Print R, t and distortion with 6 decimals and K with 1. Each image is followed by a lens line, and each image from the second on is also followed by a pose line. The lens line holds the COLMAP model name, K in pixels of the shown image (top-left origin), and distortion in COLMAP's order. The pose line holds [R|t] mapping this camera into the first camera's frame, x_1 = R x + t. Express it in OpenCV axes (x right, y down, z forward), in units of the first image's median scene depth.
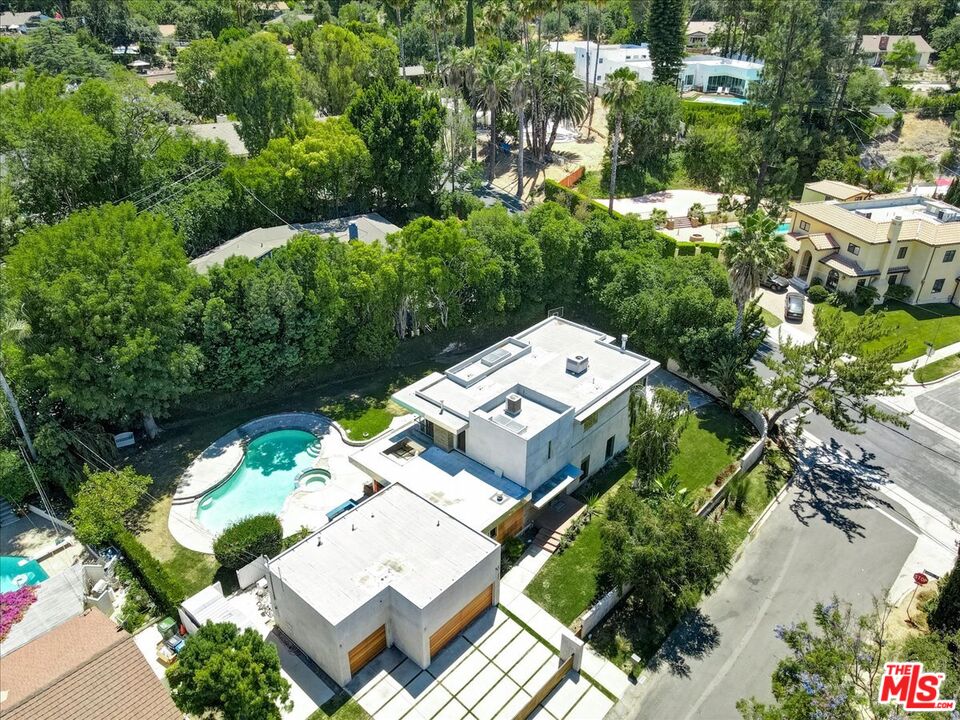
lens RADIAL K [[704.7, 0, 480.0], [0, 704.7, 360.0], [0, 0, 1]] dist [-0.008426, 0.000602]
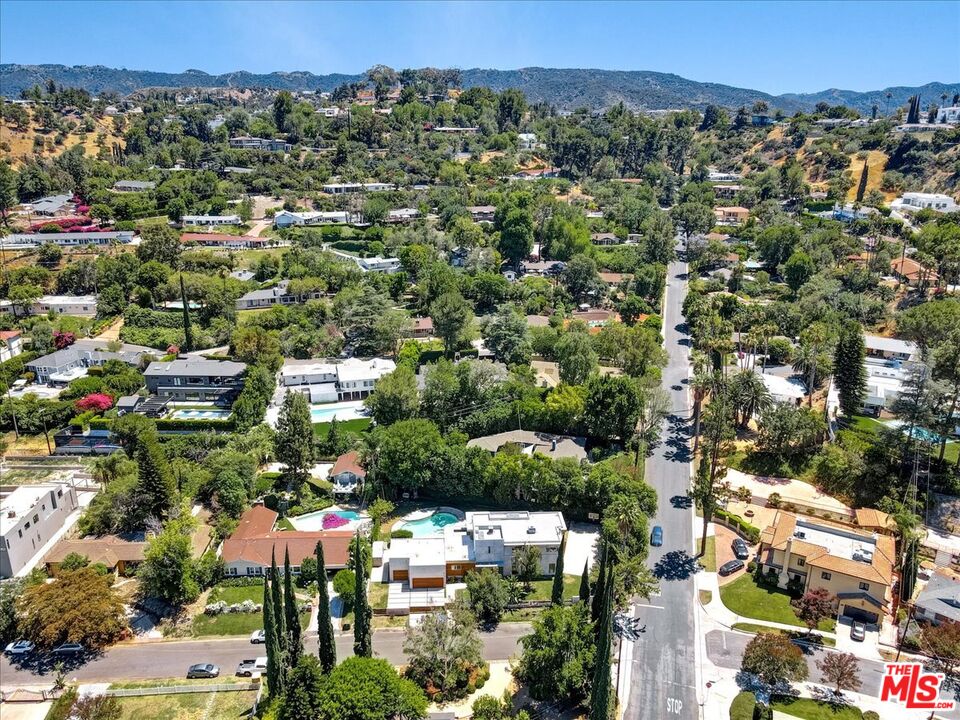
lens RADIAL K [[704.7, 0, 480.0], [0, 704.7, 360.0], [0, 0, 1]] dist [-0.008426, 0.000602]
pose [[0.705943, 0.212421, -0.675664, 1.563174], [-0.347845, 0.934973, -0.069489, -0.314855], [0.616967, 0.284082, 0.733928, -1.084148]]
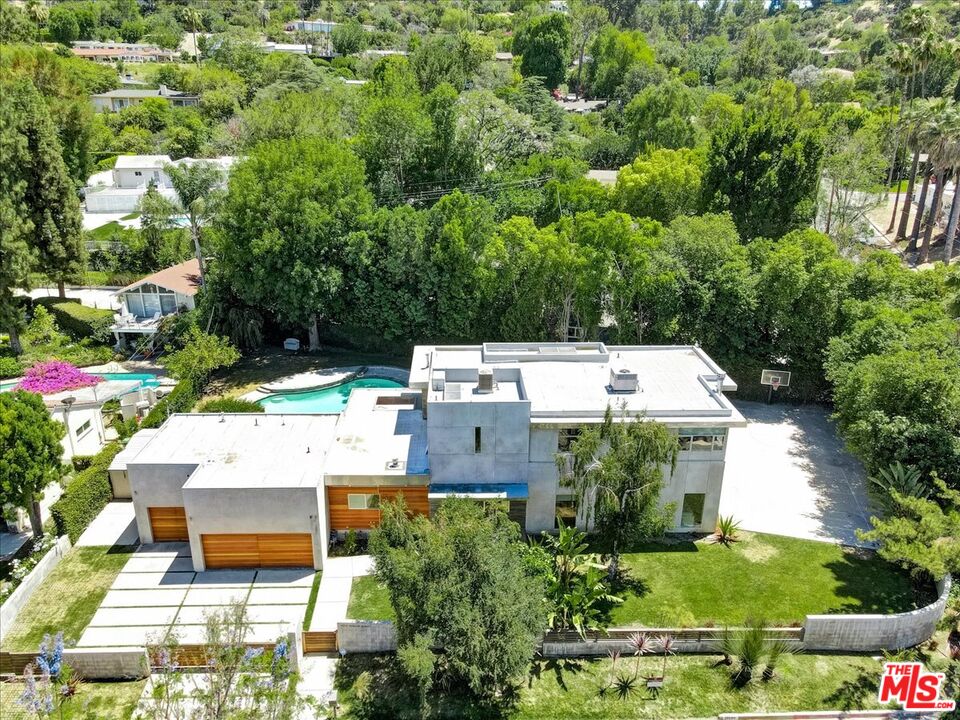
lens RADIAL K [[712.5, 0, 480.0], [0, 712.5, 360.0], [0, 0, 1]] dist [0.005403, 0.001581]
pose [[0.685378, 0.244880, -0.685778, 0.548290], [-0.355567, 0.934399, -0.021701, 0.056886], [0.635476, 0.258713, 0.727487, 0.371932]]
